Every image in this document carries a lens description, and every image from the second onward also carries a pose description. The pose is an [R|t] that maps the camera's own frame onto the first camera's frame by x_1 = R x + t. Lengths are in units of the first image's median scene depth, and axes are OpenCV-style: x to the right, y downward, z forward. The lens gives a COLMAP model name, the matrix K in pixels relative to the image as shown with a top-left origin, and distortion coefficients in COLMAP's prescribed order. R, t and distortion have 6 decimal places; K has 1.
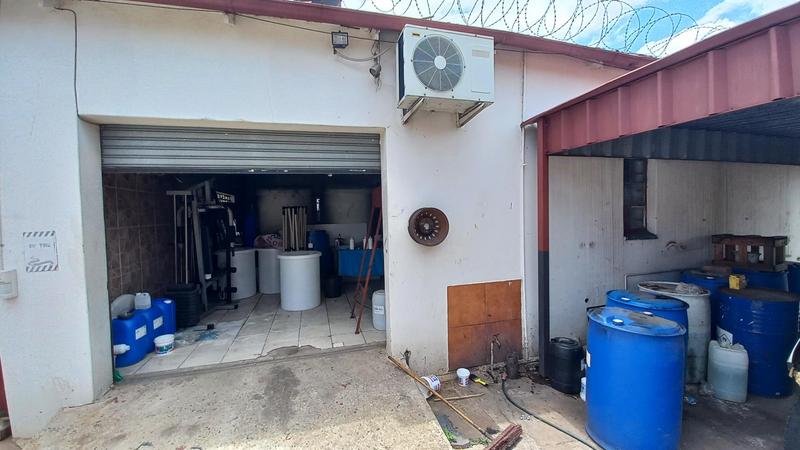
lens RADIAL K [[316.6, 0, 400.0], [0, 316.6, 225.0], [0, 0, 1]] dist [0.023714, -0.018714]
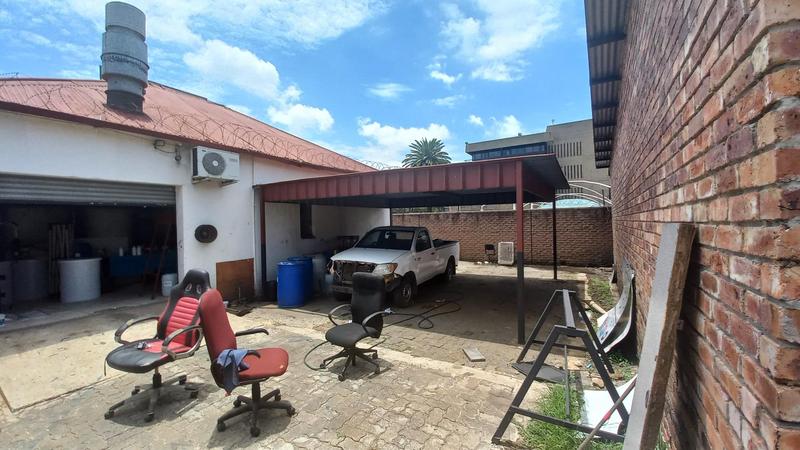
lens RADIAL K [[316.6, 0, 400.0], [0, 316.6, 225.0], [0, 0, 1]] dist [0.023714, -0.018714]
pose [[0.718086, 0.001783, 0.695952, -0.437961], [0.036520, 0.998522, -0.040239, 0.076456], [-0.694996, 0.054311, 0.716960, -1.340744]]
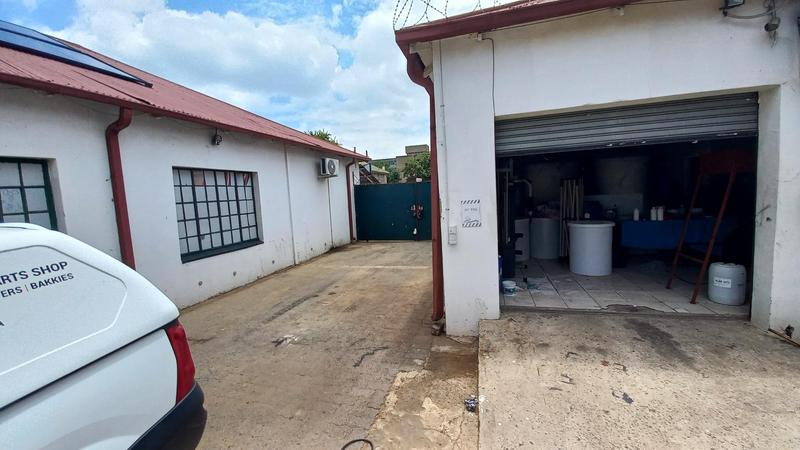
lens RADIAL K [[316.6, 0, 400.0], [0, 316.6, 225.0], [0, 0, 1]] dist [0.023714, -0.018714]
pose [[0.860818, 0.027608, -0.508163, -0.500792], [0.012795, 0.997038, 0.075843, 0.014687], [0.508752, -0.071789, 0.857915, -0.346032]]
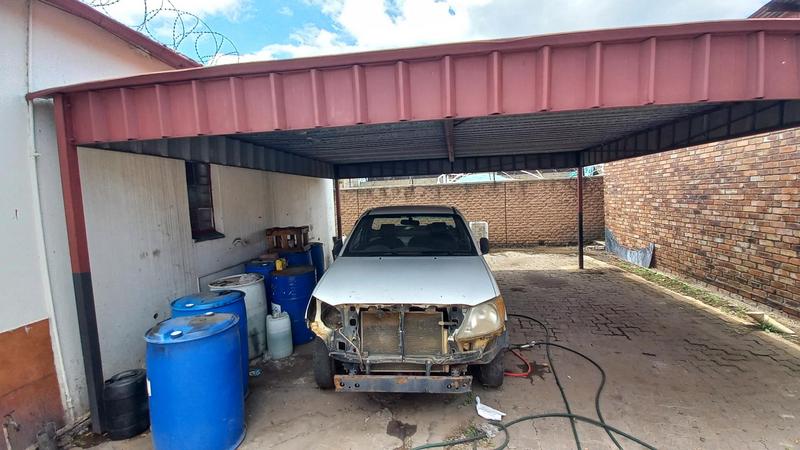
lens RADIAL K [[316.9, 0, 407.4], [0, 316.9, 221.2], [0, 0, 1]] dist [0.024414, -0.018107]
pose [[0.398735, -0.065885, 0.914697, 0.076861], [0.073260, 0.996517, 0.039843, -0.012535], [-0.914135, 0.051124, 0.402172, -0.017424]]
